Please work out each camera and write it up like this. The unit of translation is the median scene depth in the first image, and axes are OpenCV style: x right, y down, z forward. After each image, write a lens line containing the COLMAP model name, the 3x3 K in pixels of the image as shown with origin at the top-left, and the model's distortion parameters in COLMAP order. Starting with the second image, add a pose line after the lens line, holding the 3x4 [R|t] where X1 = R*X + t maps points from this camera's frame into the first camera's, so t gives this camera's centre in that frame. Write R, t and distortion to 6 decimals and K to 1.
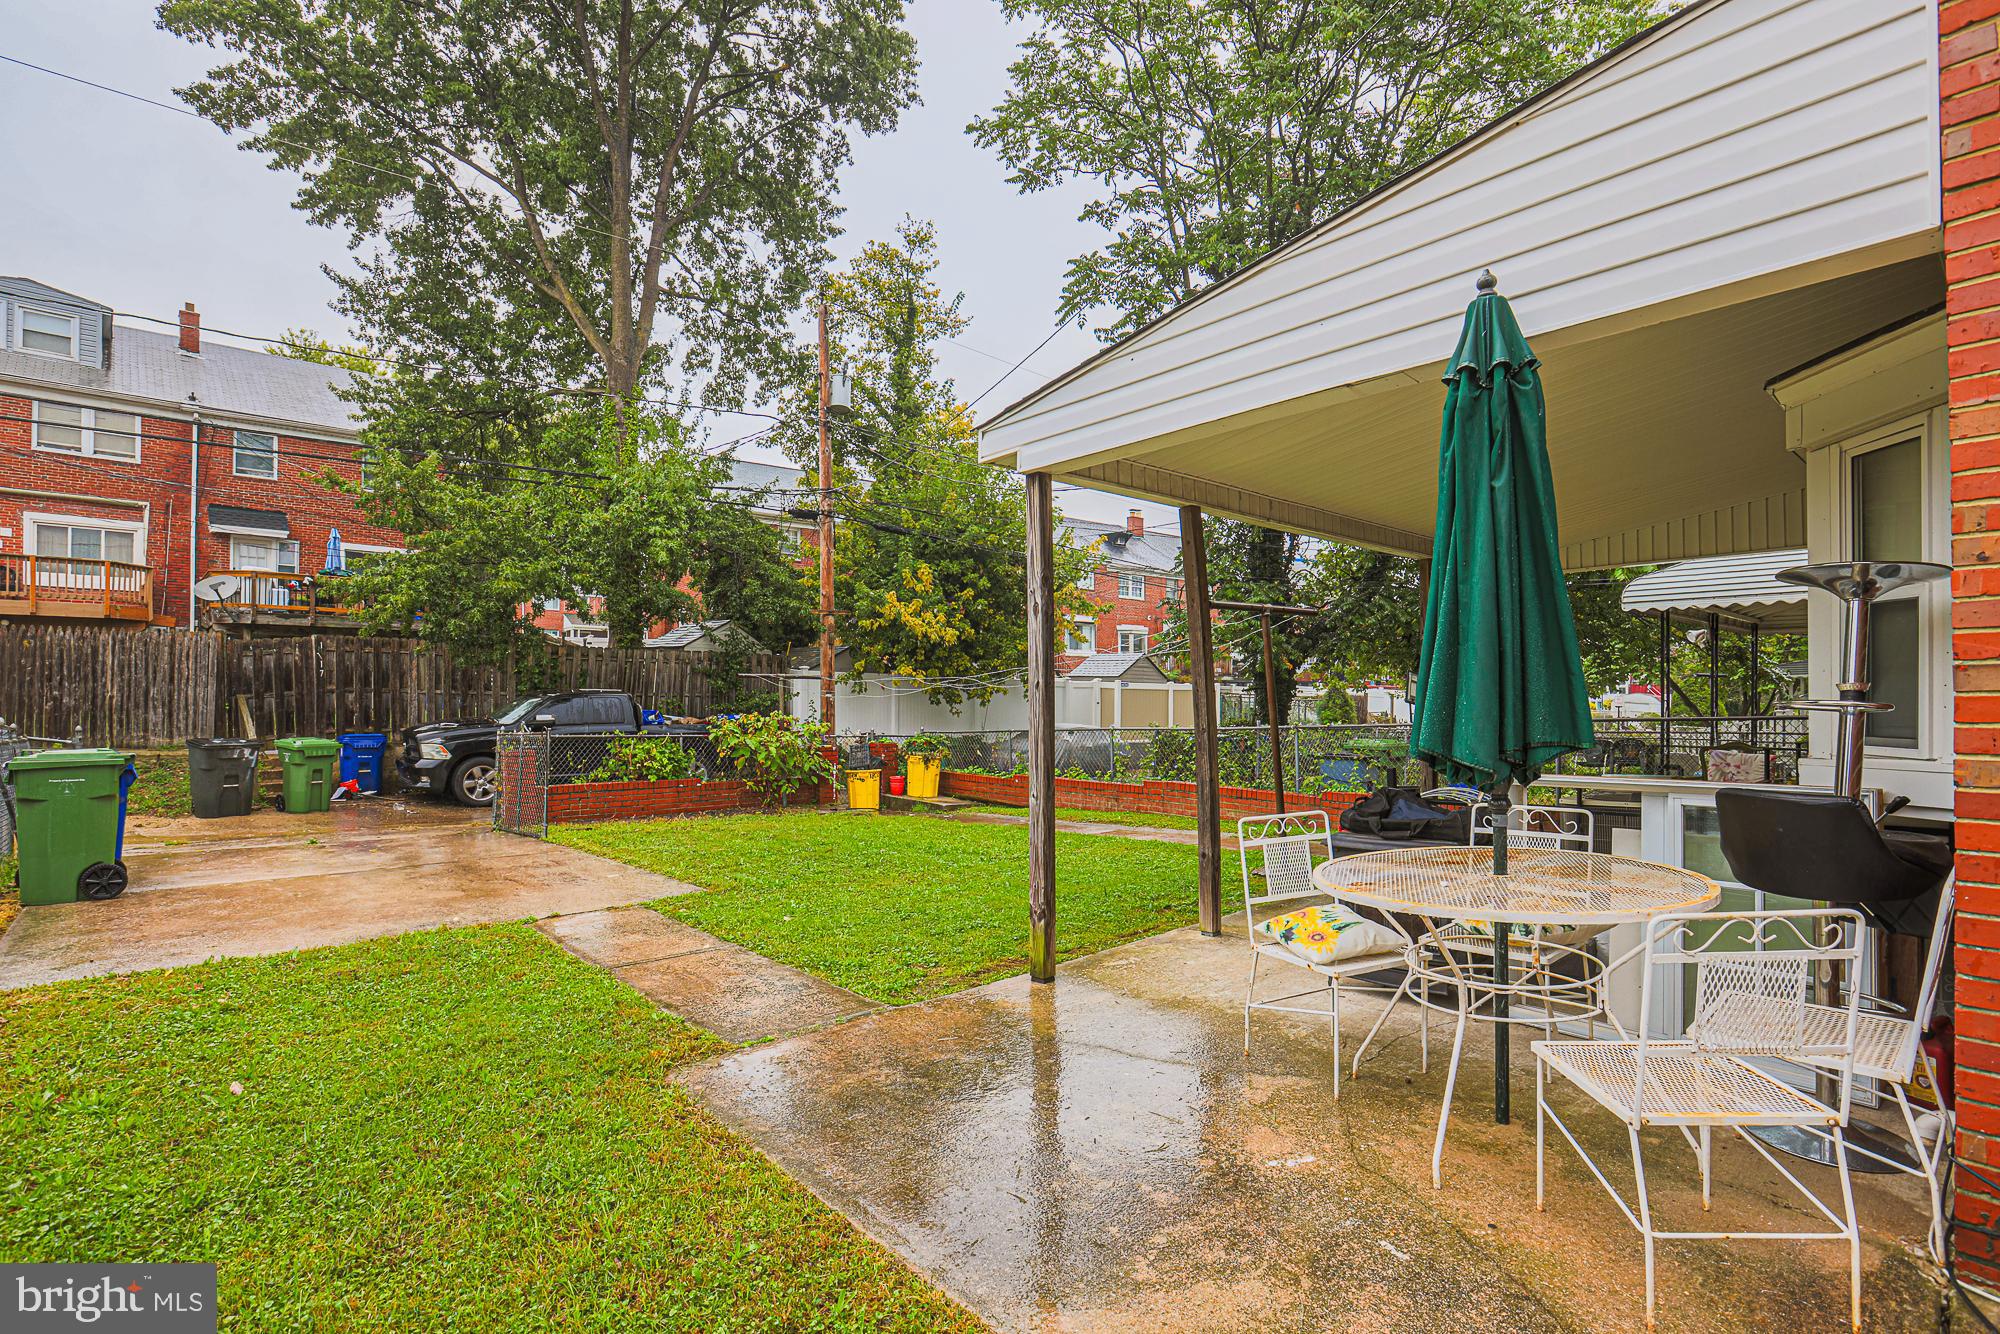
lens RADIAL K [[945.7, 0, 926.7], [0, 945.7, 680.6], [0, 0, 1]] dist [-0.021293, 0.010405]
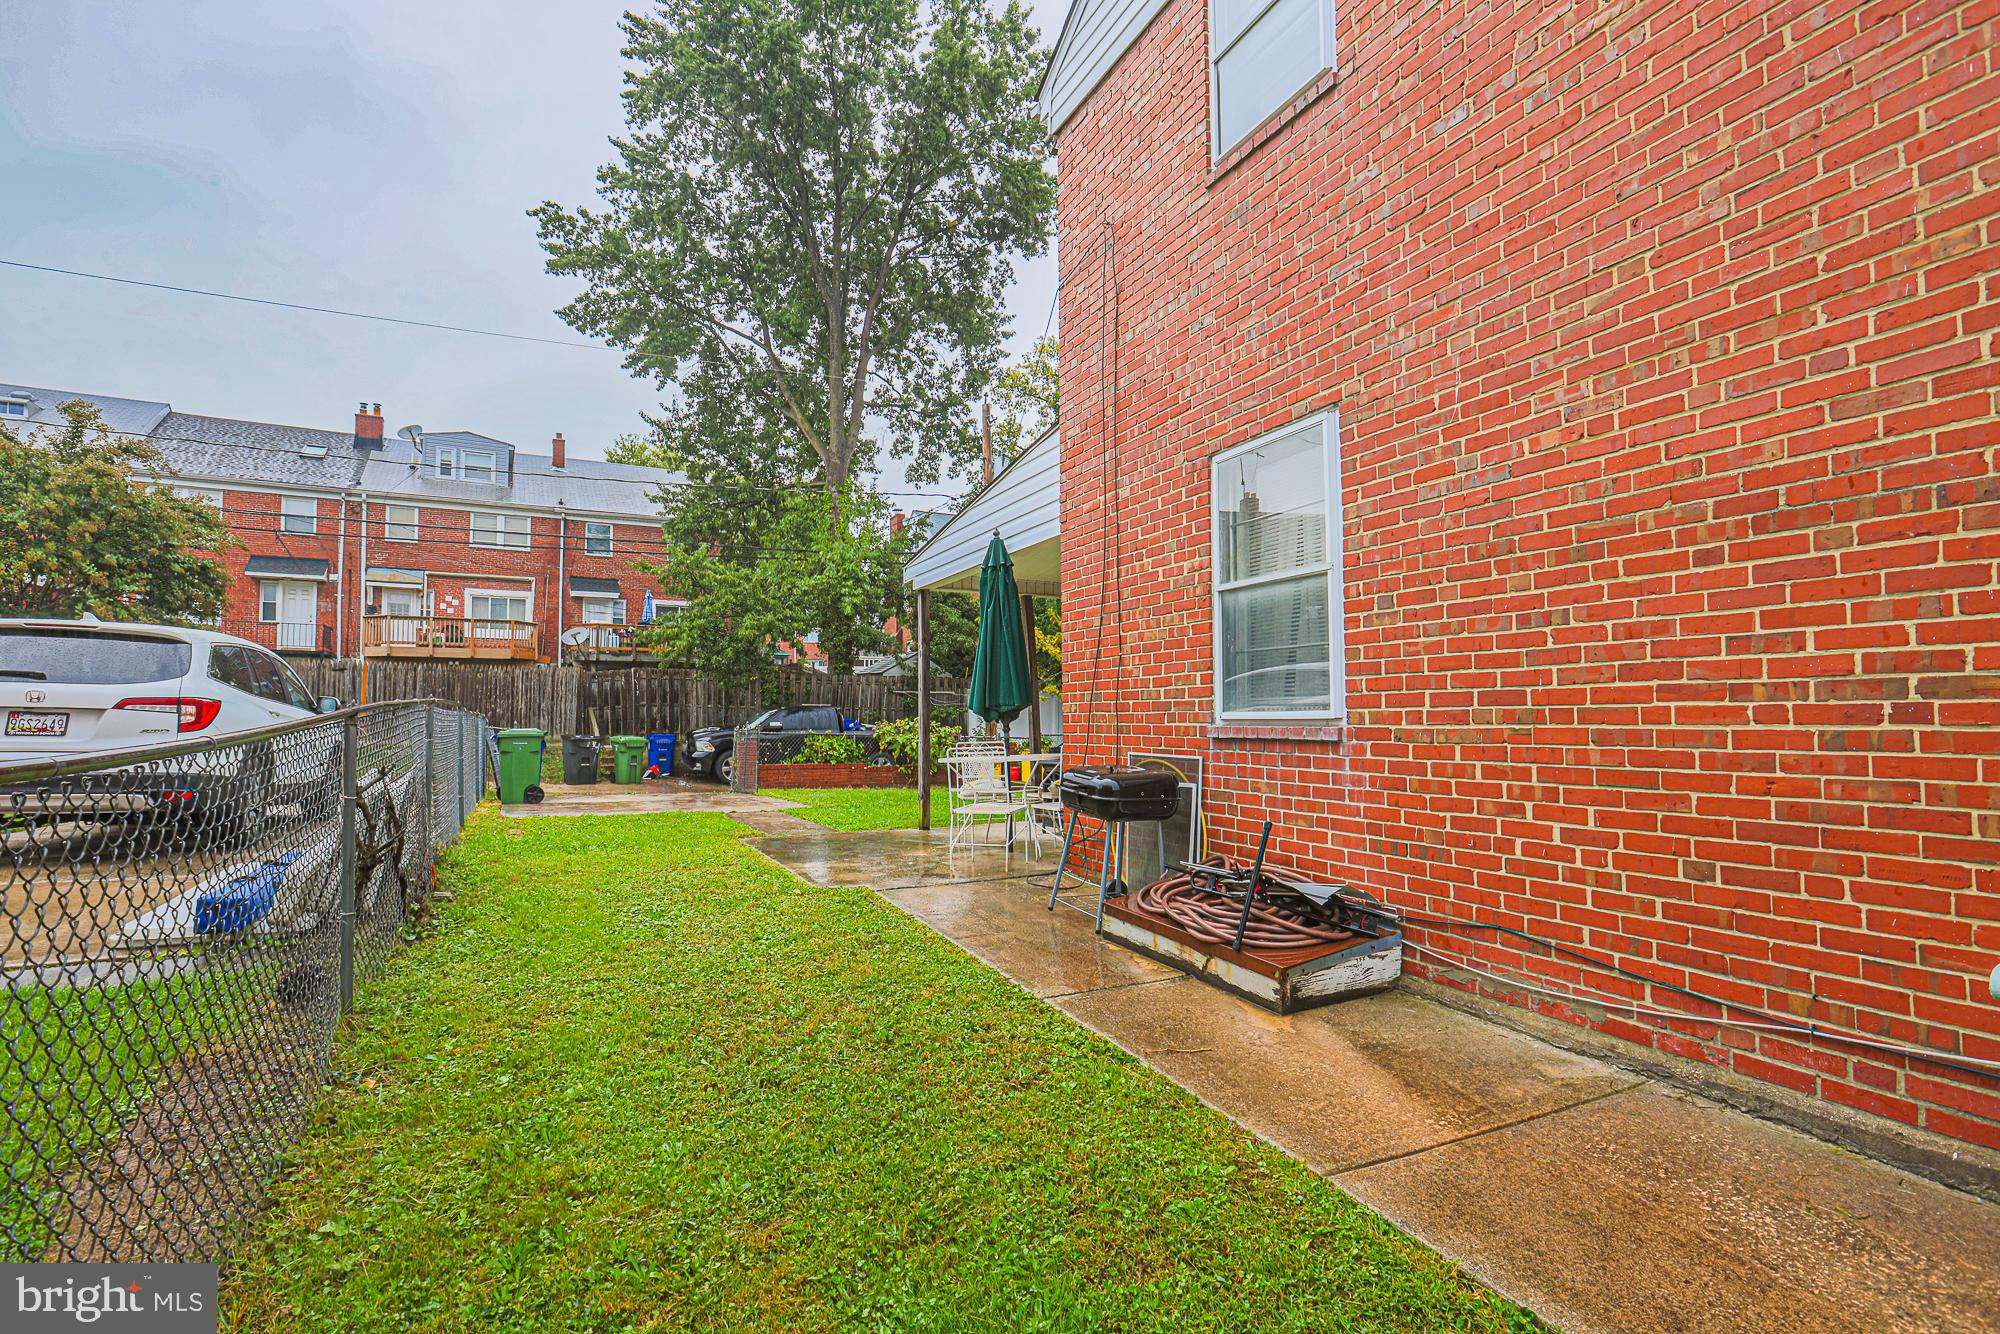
lens RADIAL K [[945.7, 0, 926.7], [0, 945.7, 680.6], [0, 0, 1]] dist [-0.021293, 0.010405]
pose [[0.960083, -0.010531, -0.279518, 0.167866], [0.002962, 0.999618, -0.027490, 0.011071], [0.279701, 0.025565, 0.959747, -0.241523]]
